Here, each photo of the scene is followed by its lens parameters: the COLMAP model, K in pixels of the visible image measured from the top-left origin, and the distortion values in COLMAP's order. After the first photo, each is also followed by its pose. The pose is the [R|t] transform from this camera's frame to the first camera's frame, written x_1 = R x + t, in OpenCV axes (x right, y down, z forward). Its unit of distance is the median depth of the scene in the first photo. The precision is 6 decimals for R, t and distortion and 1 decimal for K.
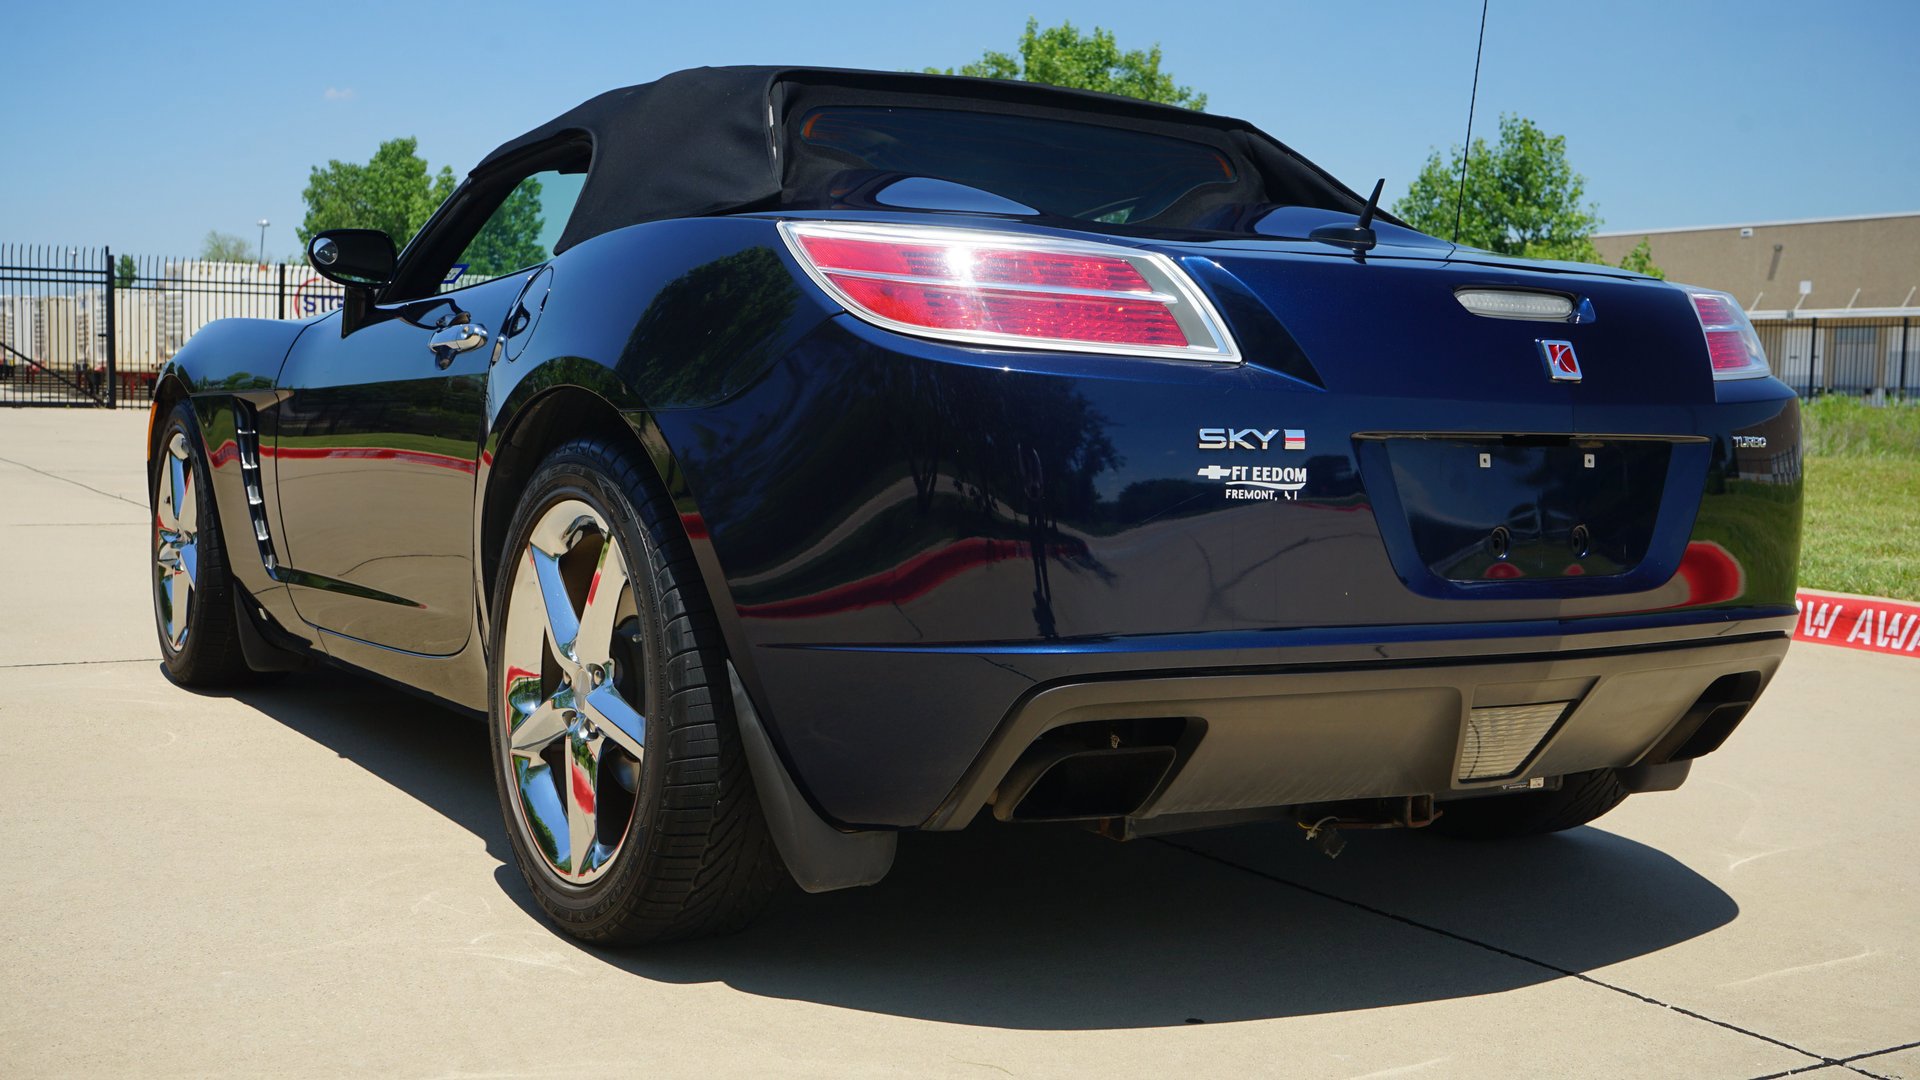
lens RADIAL K [[2090.0, 0, 950.1], [0, 2090.0, 580.0], [0, 0, 1]] dist [-0.008508, 0.000000]
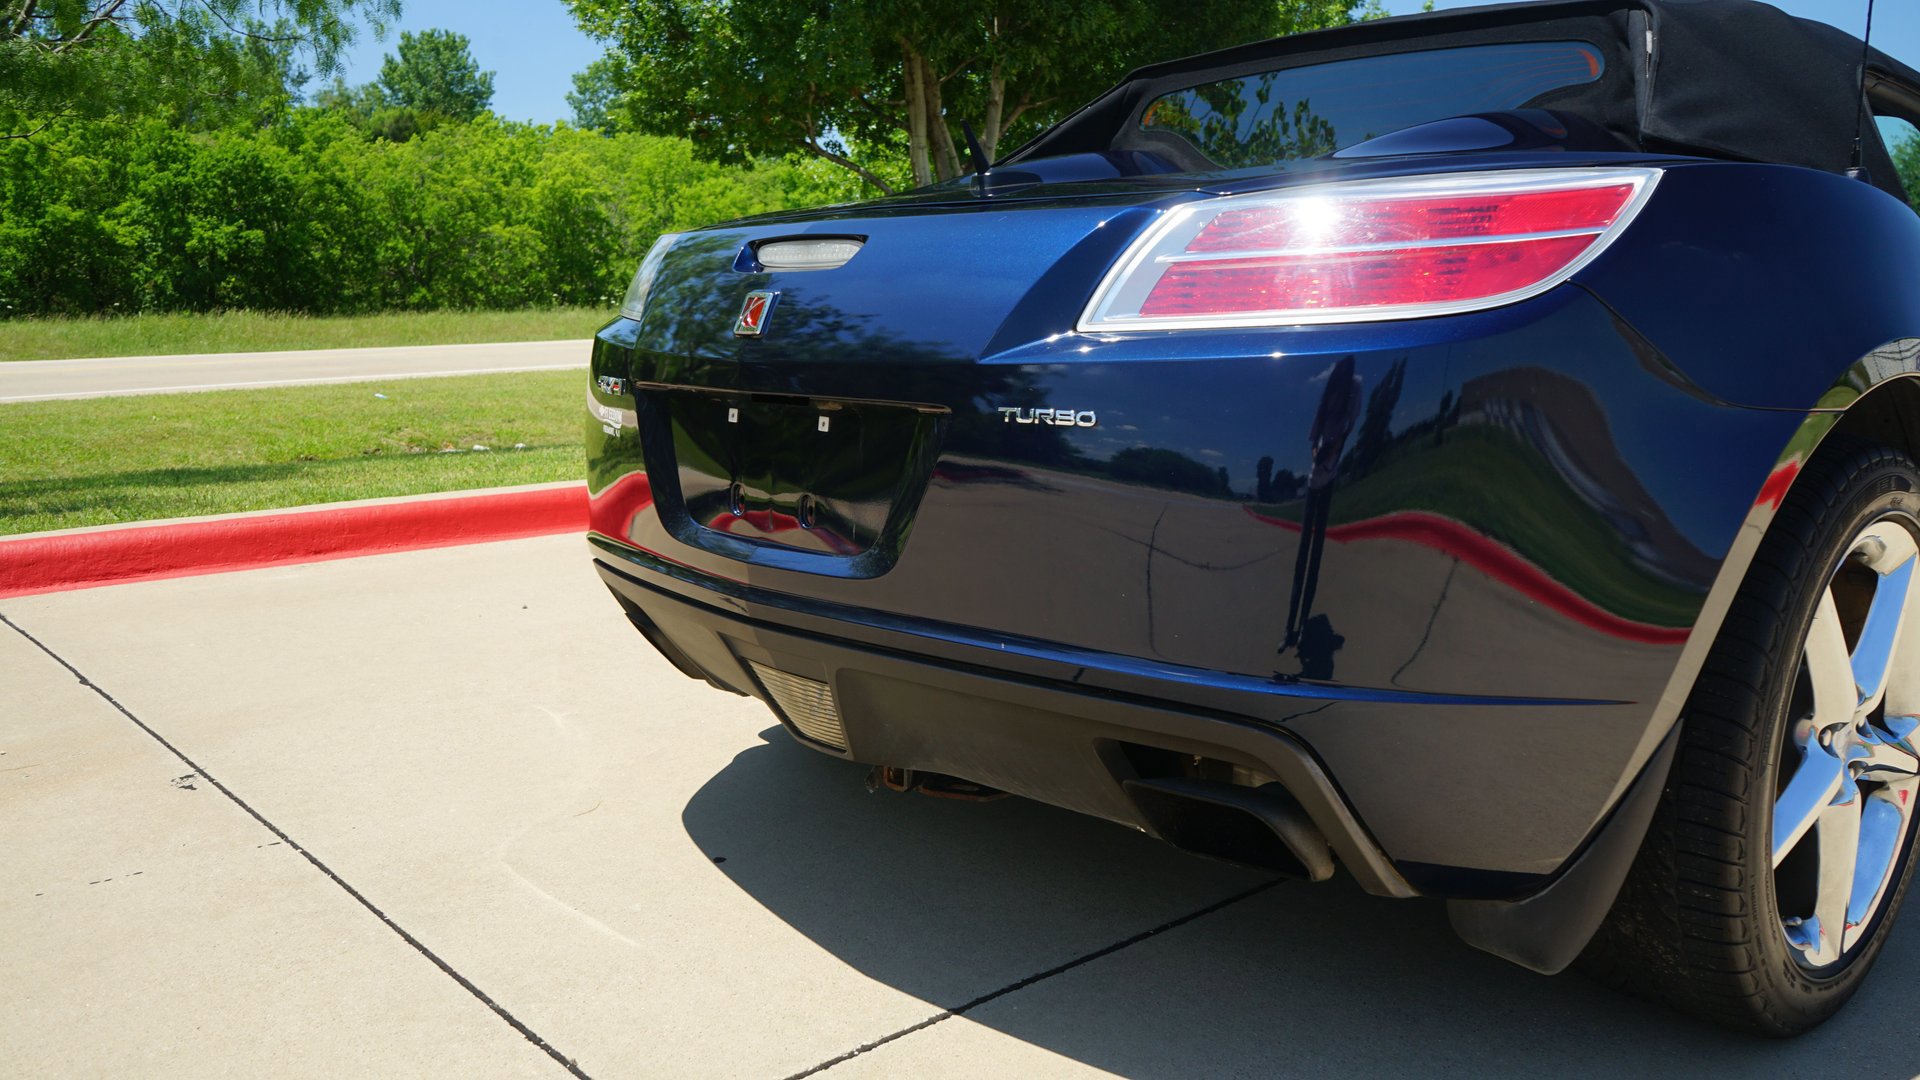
lens RADIAL K [[1521.2, 0, 952.7], [0, 1521.2, 542.5], [0, 0, 1]] dist [-0.026383, 0.024327]
pose [[0.169608, 0.128361, -0.977117, 0.993350], [-0.085729, 0.989645, 0.115126, -0.089349], [0.981776, 0.064241, 0.178856, 0.970001]]
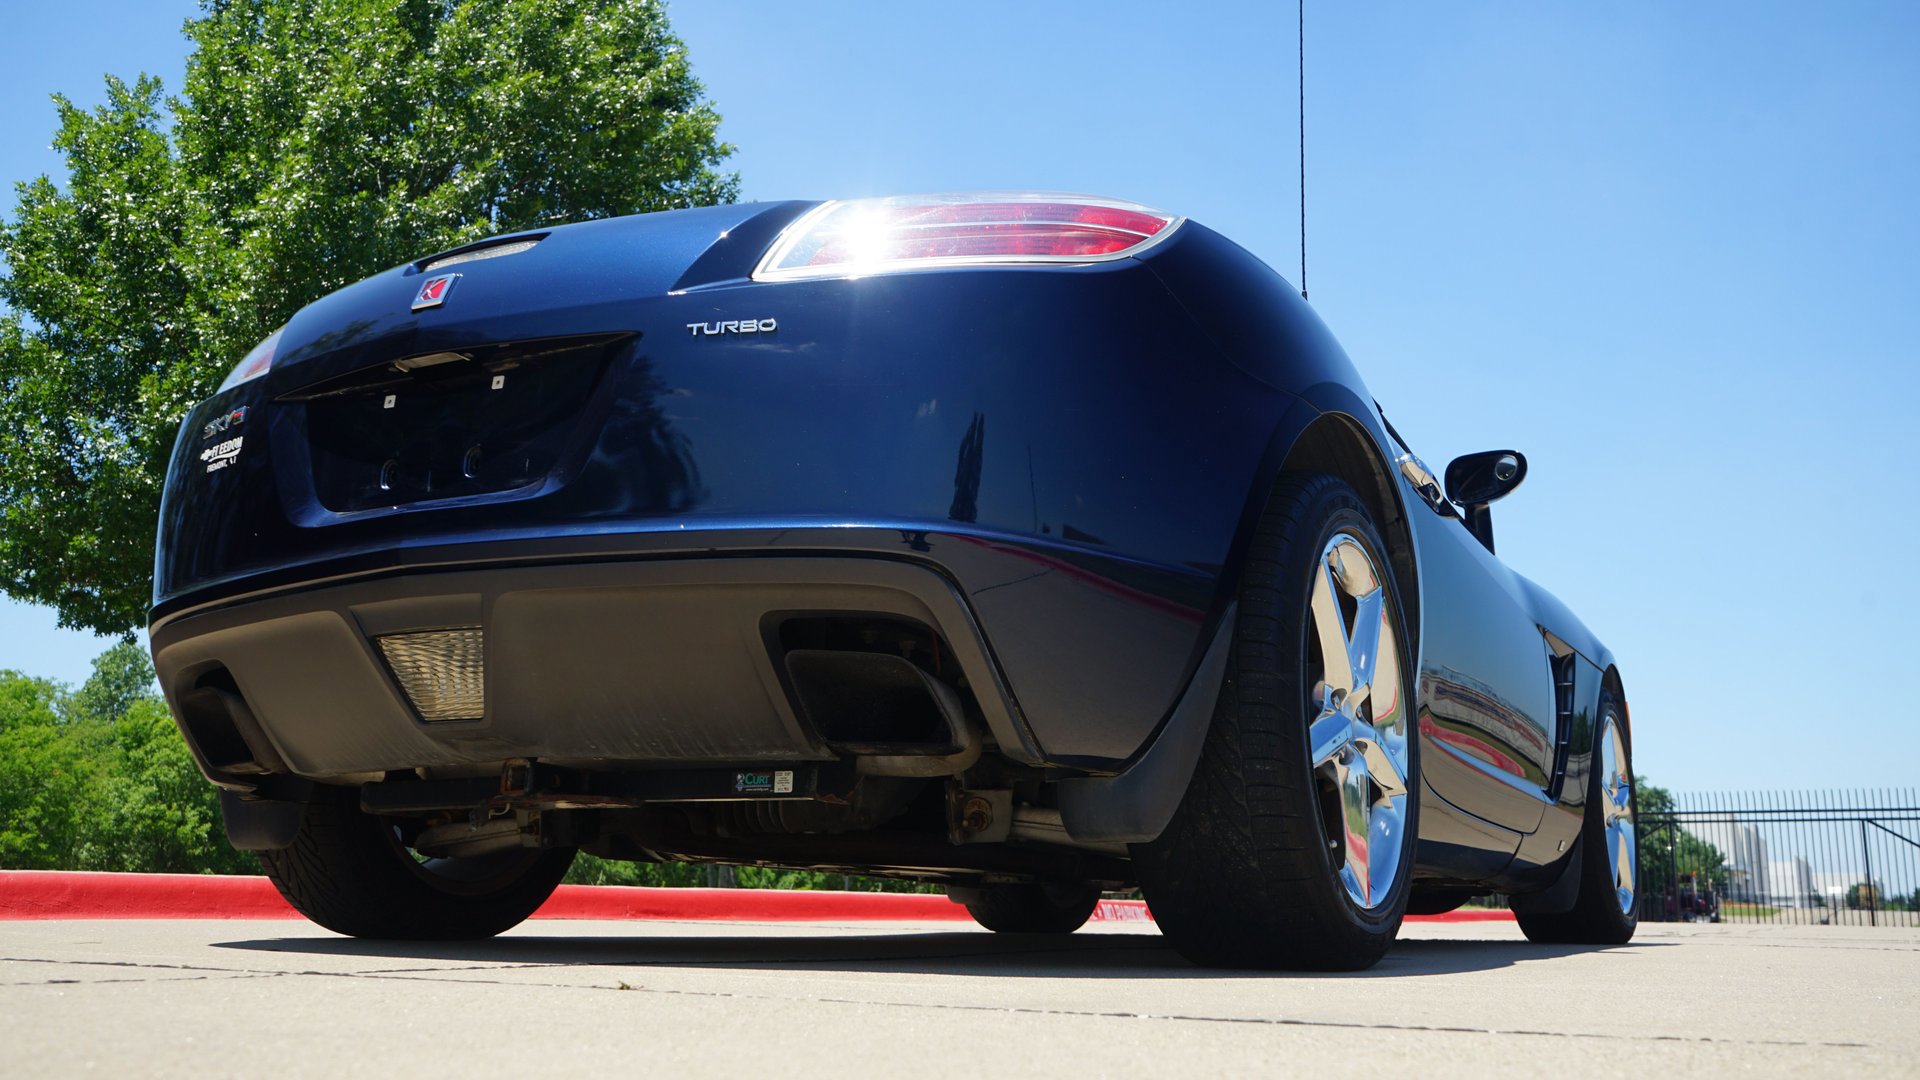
lens RADIAL K [[1721.1, 0, 962.2], [0, 1721.1, 558.3], [0, 0, 1]] dist [0.003118, -0.008518]
pose [[0.498105, -0.197122, -0.844413, 1.113103], [-0.080983, 0.958986, -0.271639, 0.230564], [0.863327, 0.203688, 0.461712, 0.858135]]
